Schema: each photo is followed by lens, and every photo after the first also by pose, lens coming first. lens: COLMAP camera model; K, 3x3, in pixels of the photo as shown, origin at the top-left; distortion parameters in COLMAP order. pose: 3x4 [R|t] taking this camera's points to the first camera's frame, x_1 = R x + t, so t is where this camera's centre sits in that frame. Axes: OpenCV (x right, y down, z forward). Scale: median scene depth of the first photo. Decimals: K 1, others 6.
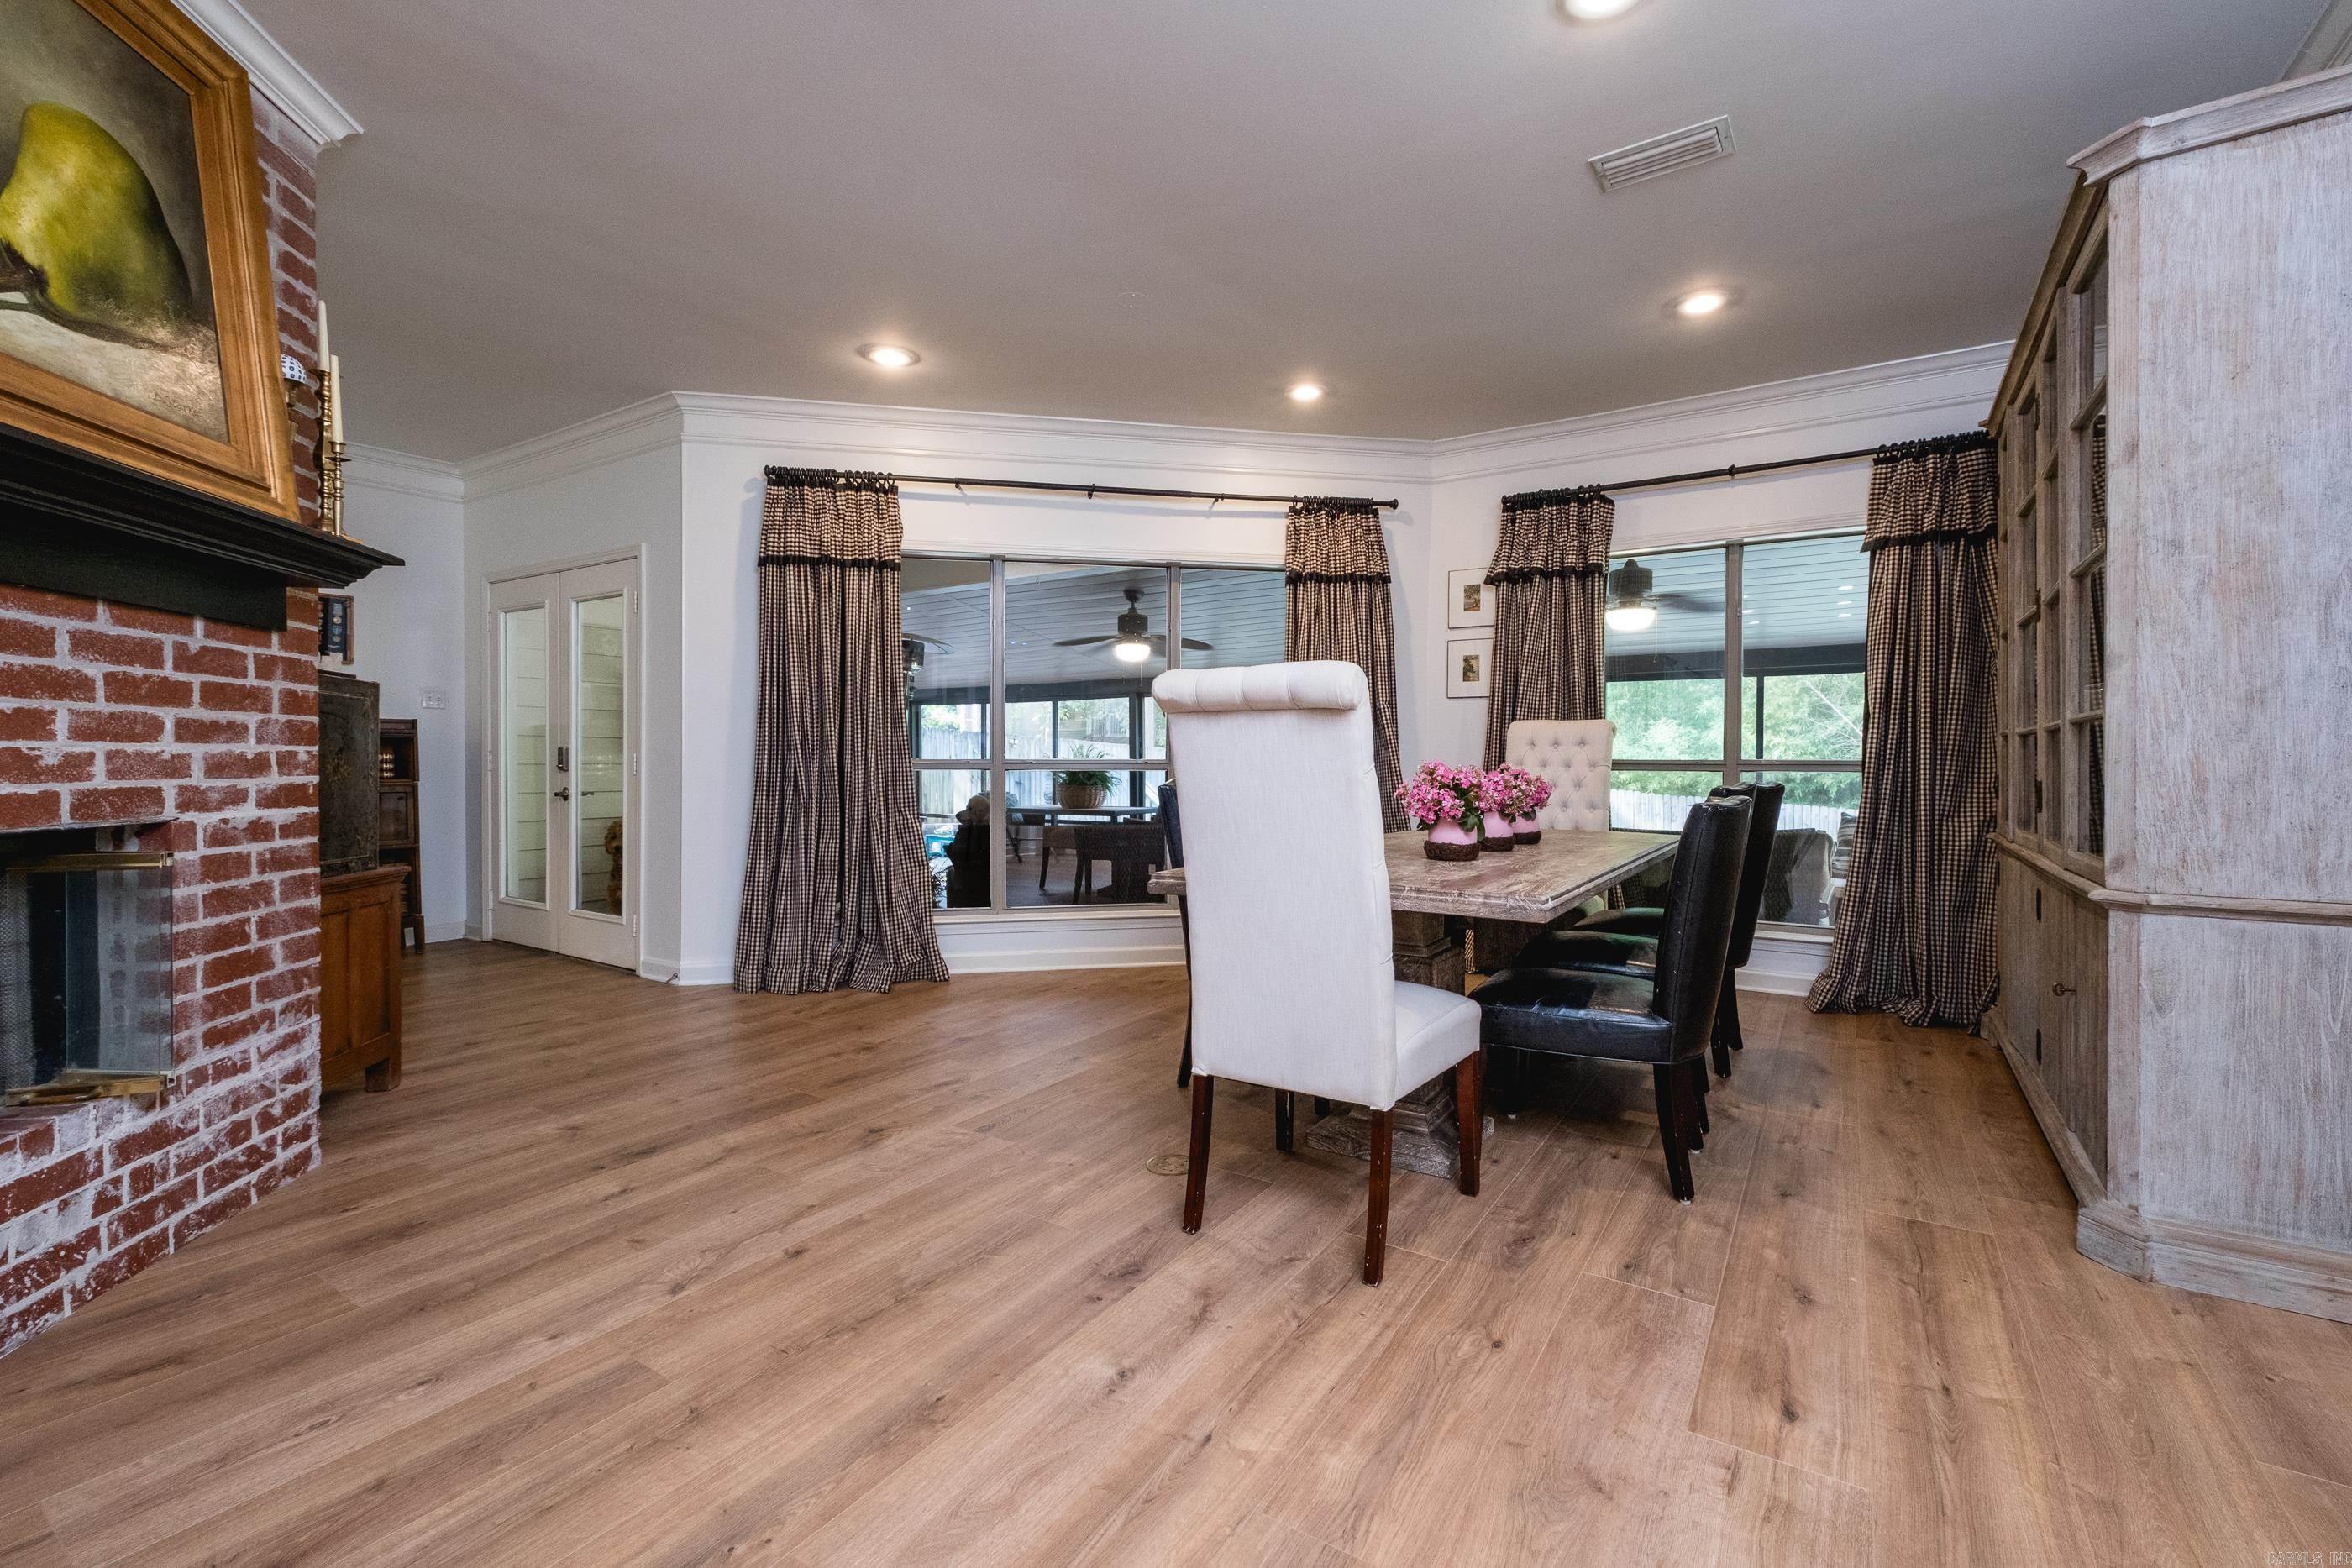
lens RADIAL K [[1026.1, 0, 1183.6], [0, 1026.1, 767.4], [0, 0, 1]] dist [-0.000870, -0.000535]
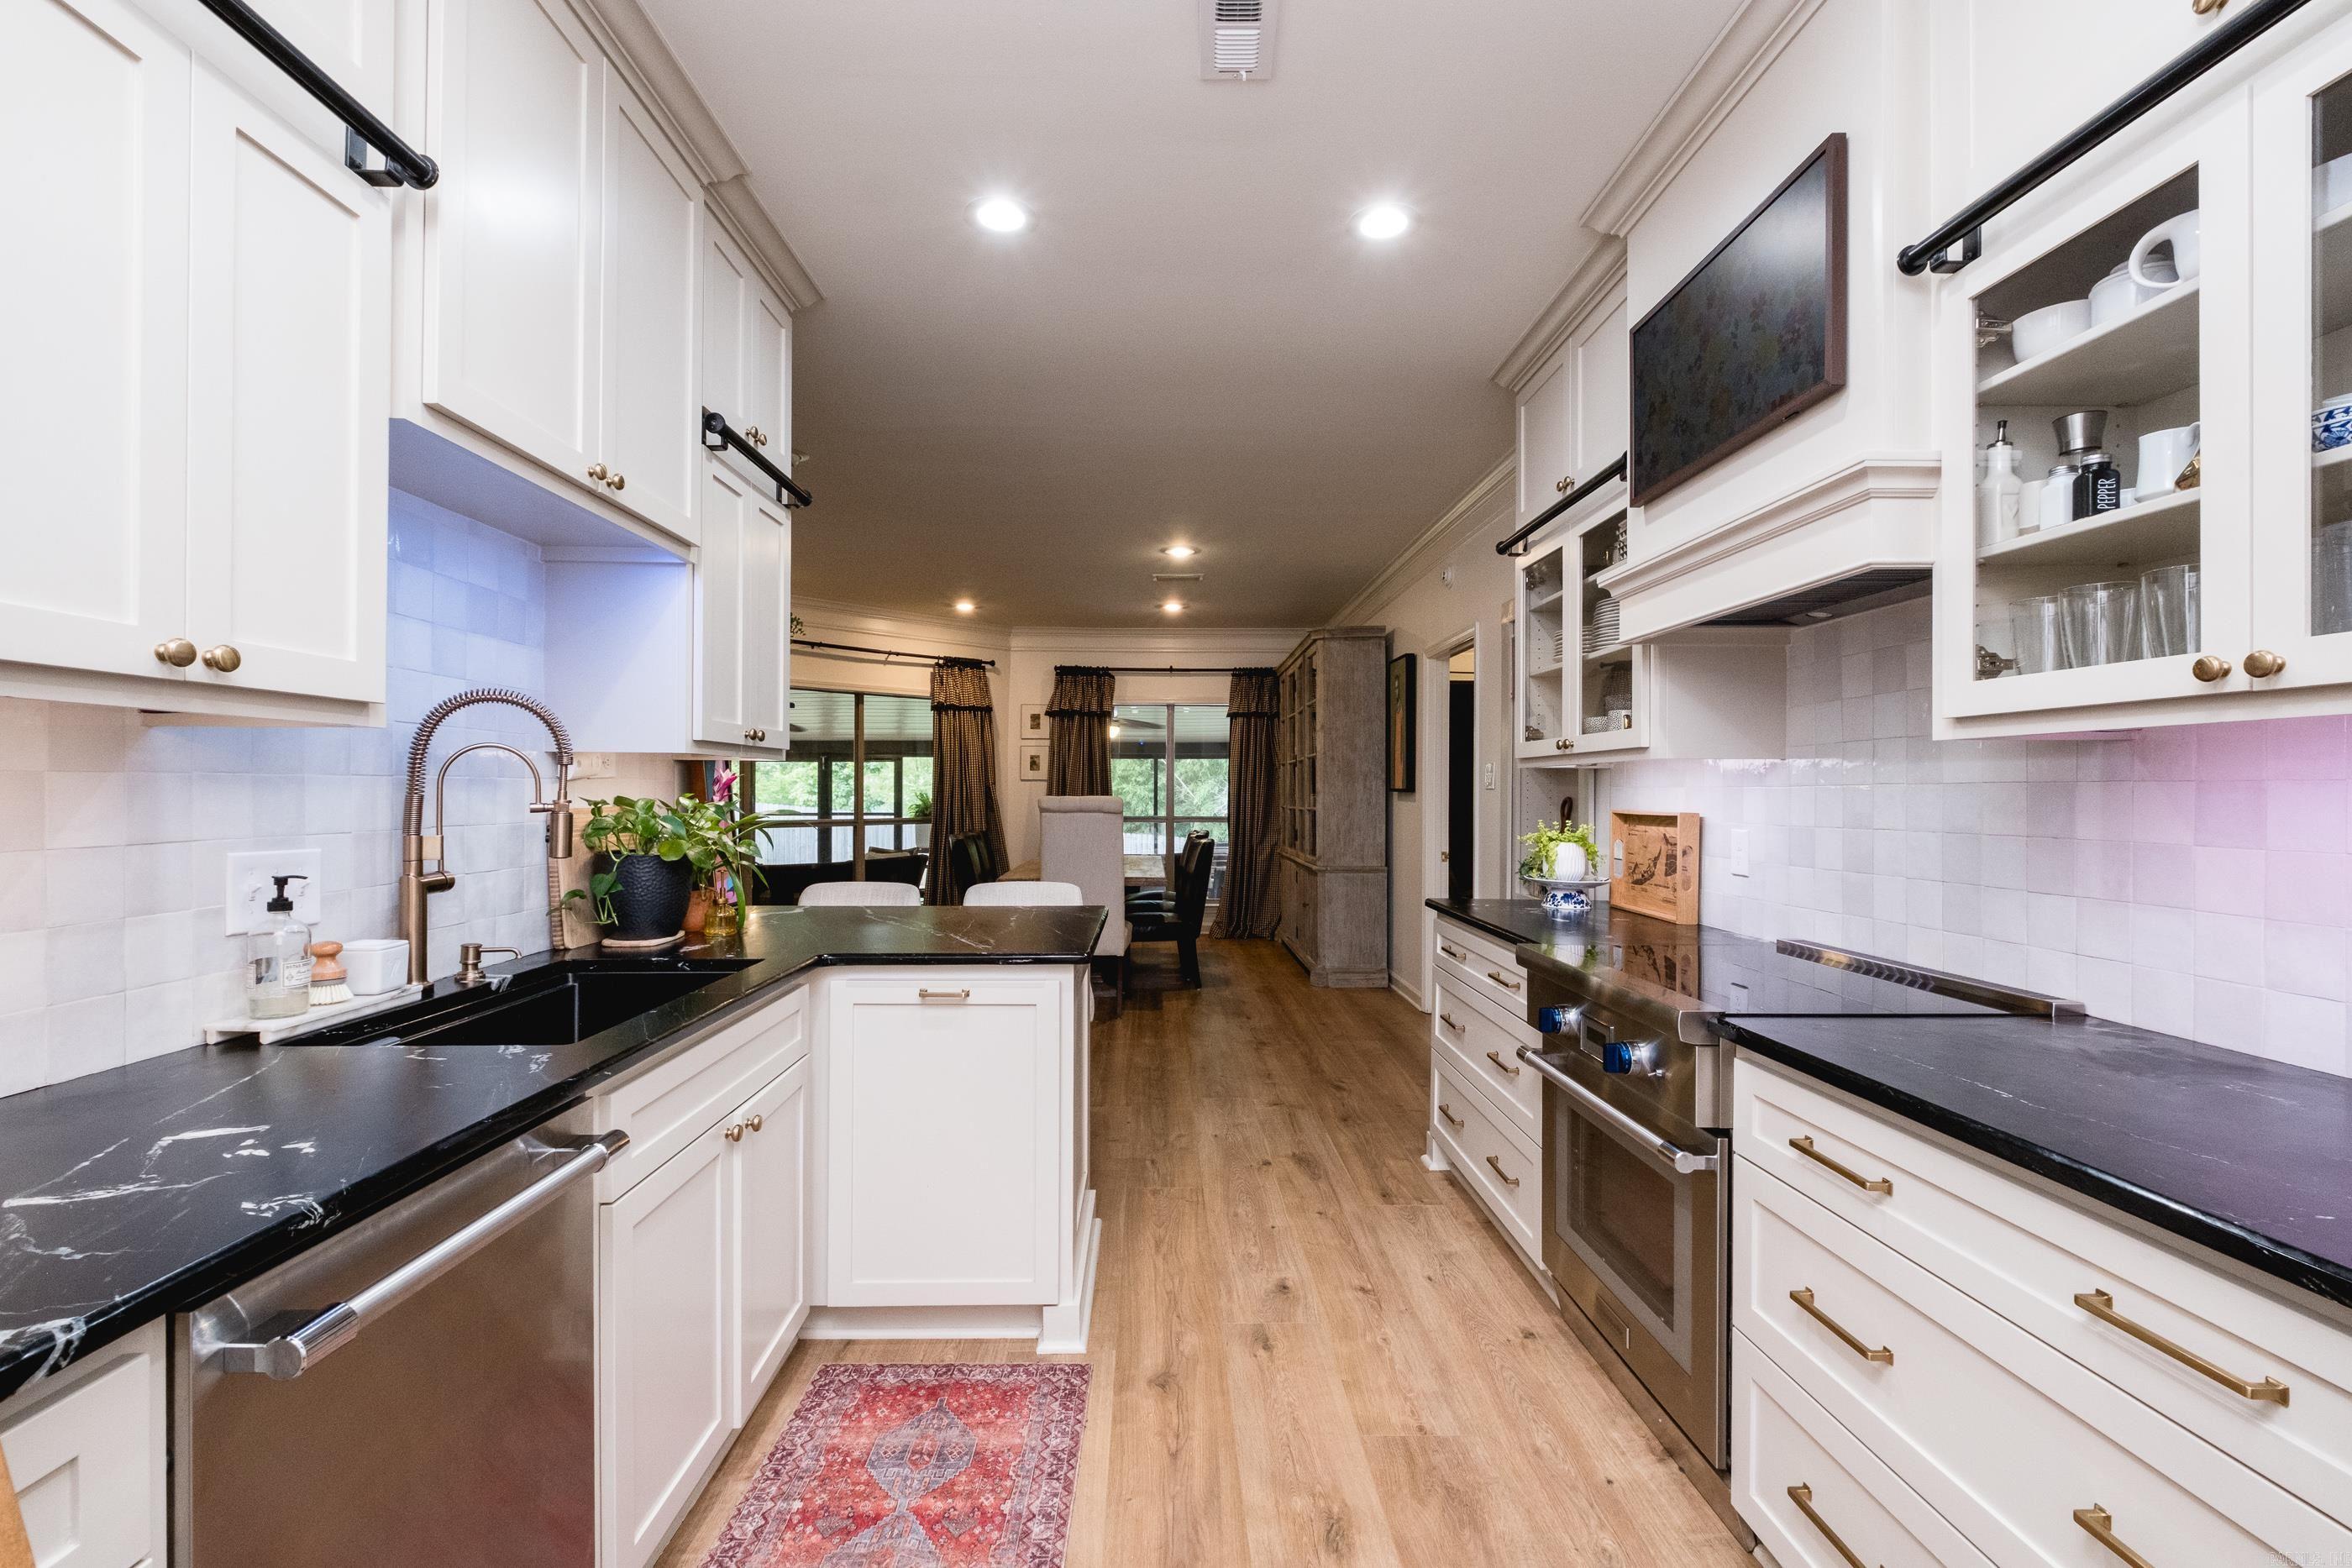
lens RADIAL K [[1040.9, 0, 1182.1], [0, 1040.9, 787.4], [0, 0, 1]] dist [-0.000221, -0.000414]
pose [[0.820575, -0.000640, 0.571538, -0.555798], [0.006936, 0.999937, -0.008839, -0.042599], [-0.571496, 0.011217, 0.820528, -0.609885]]
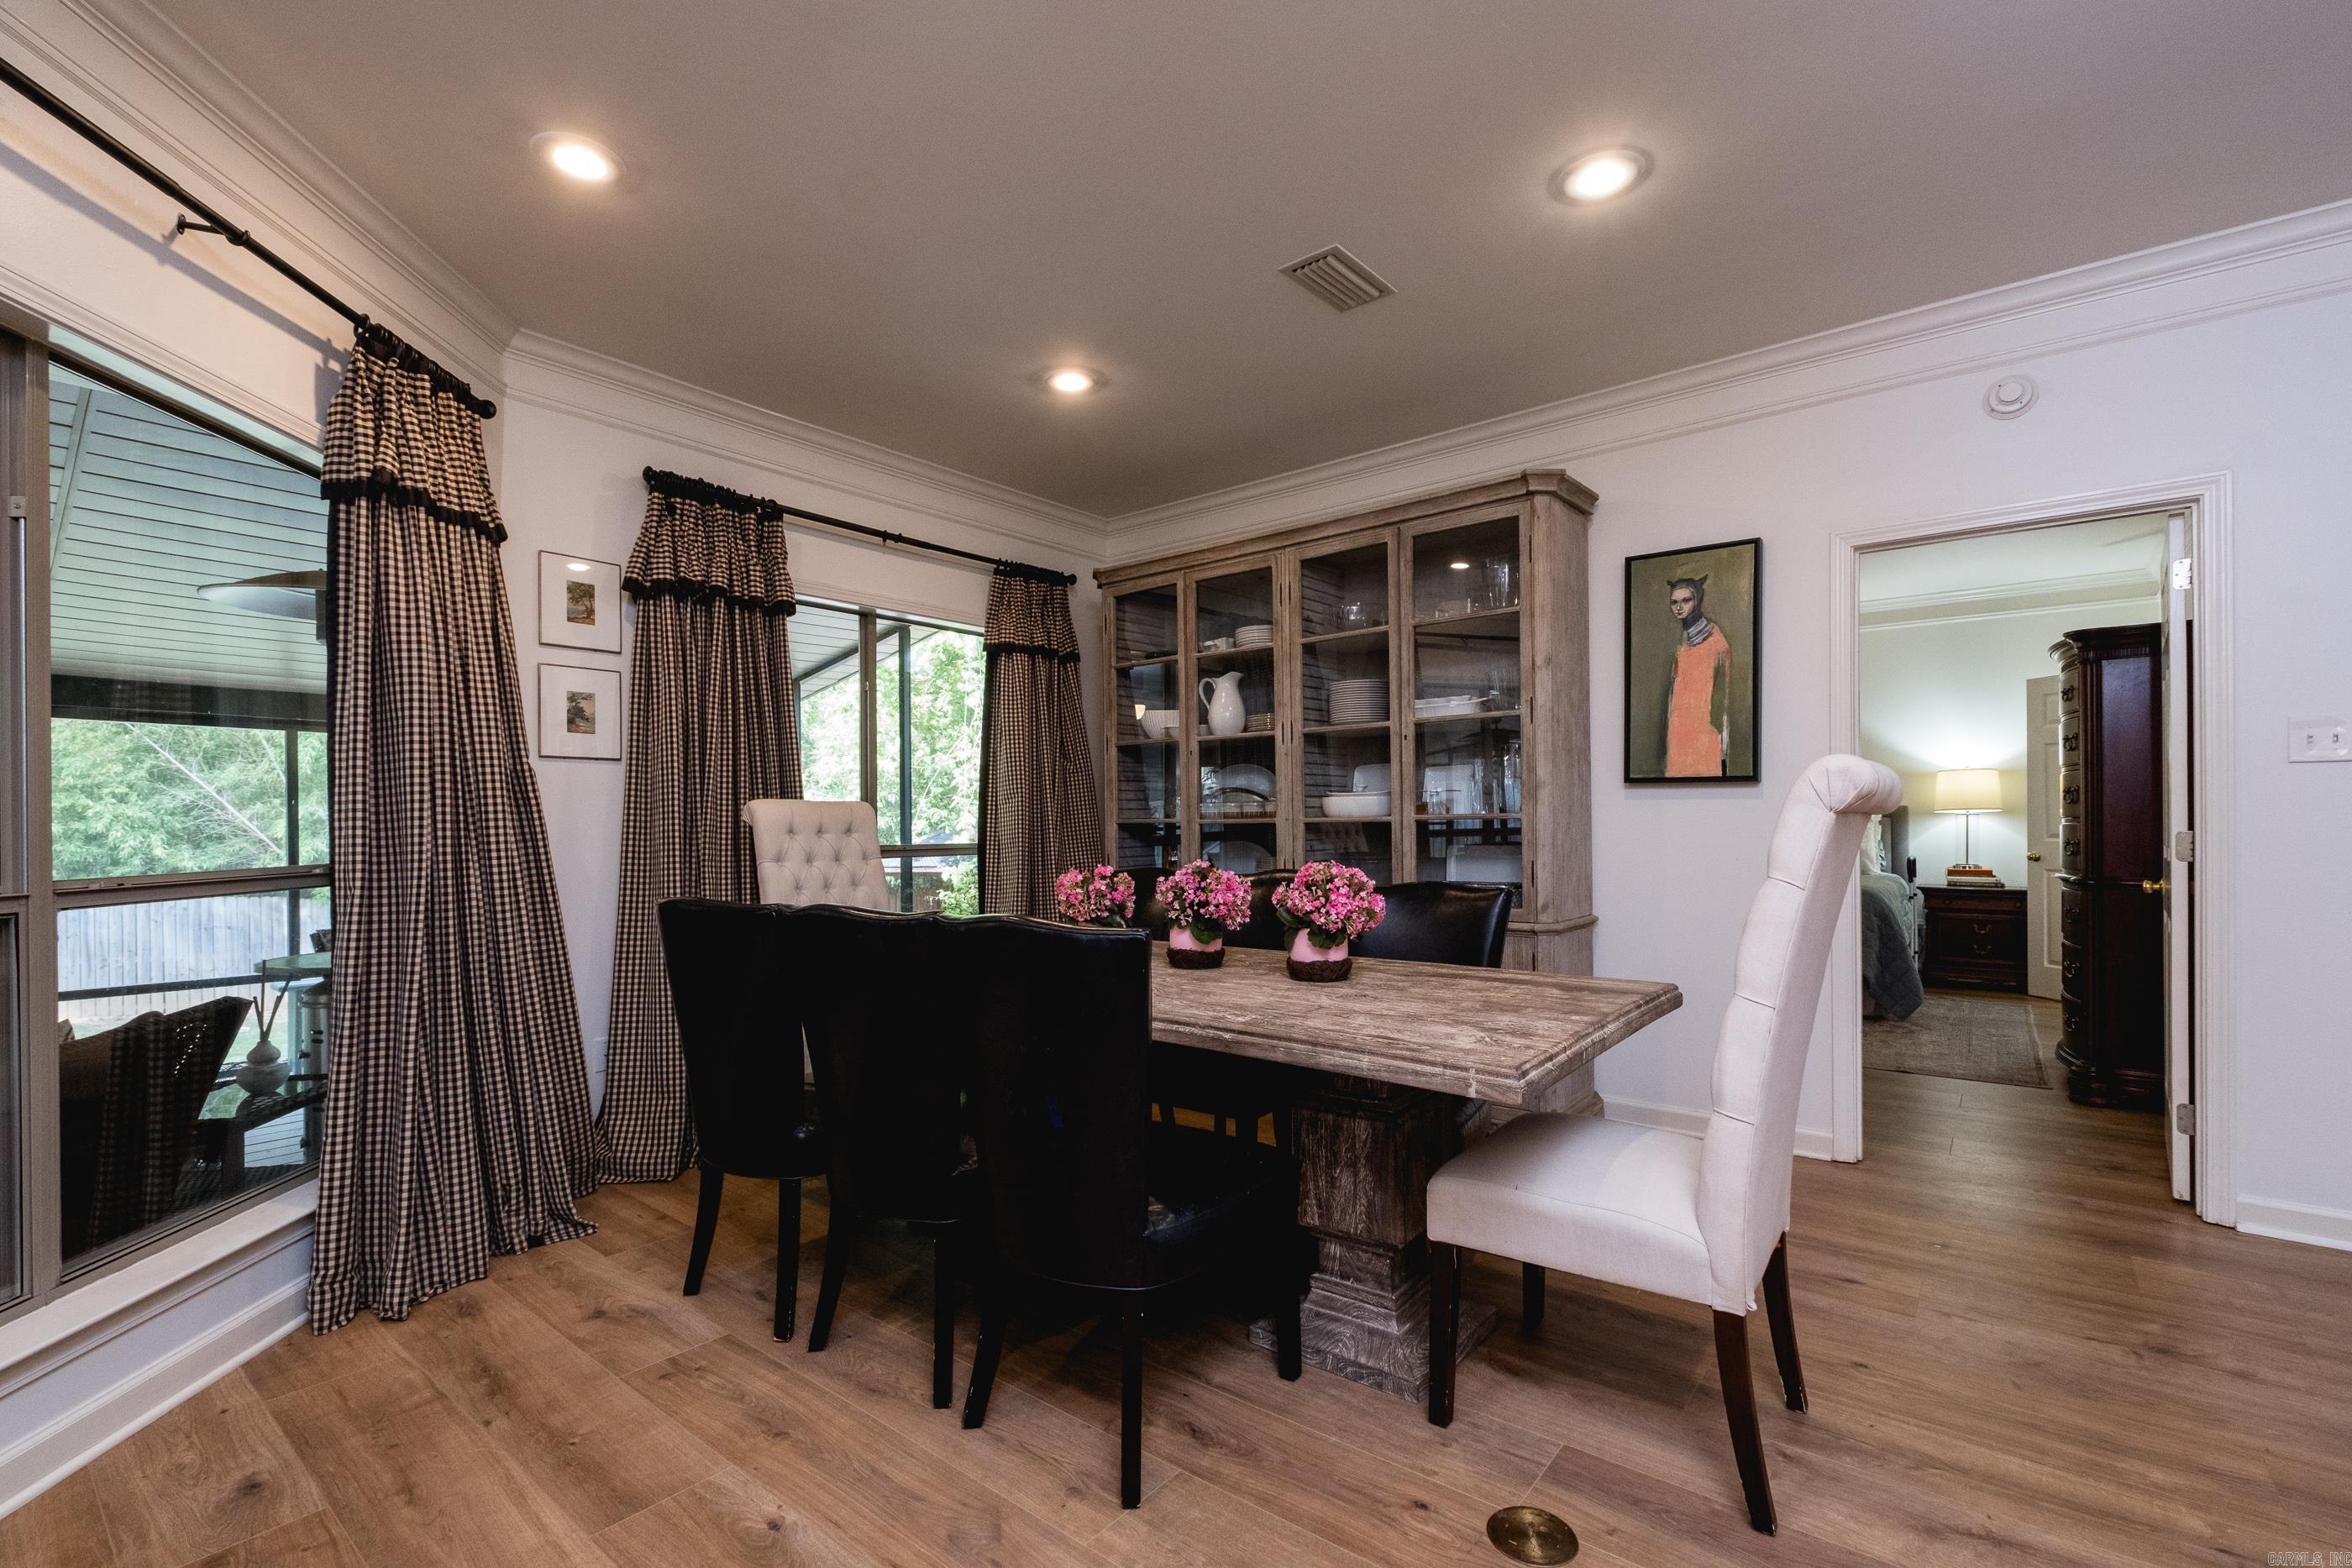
lens RADIAL K [[1024.5, 0, 1144.6], [0, 1024.5, 825.9], [0, 0, 1]] dist [0.000133, -0.000155]
pose [[0.109158, -0.006728, 0.994002, -0.350492], [0.019375, 0.999802, 0.004640, -0.023844], [-0.993836, 0.018752, 0.109267, 0.635436]]
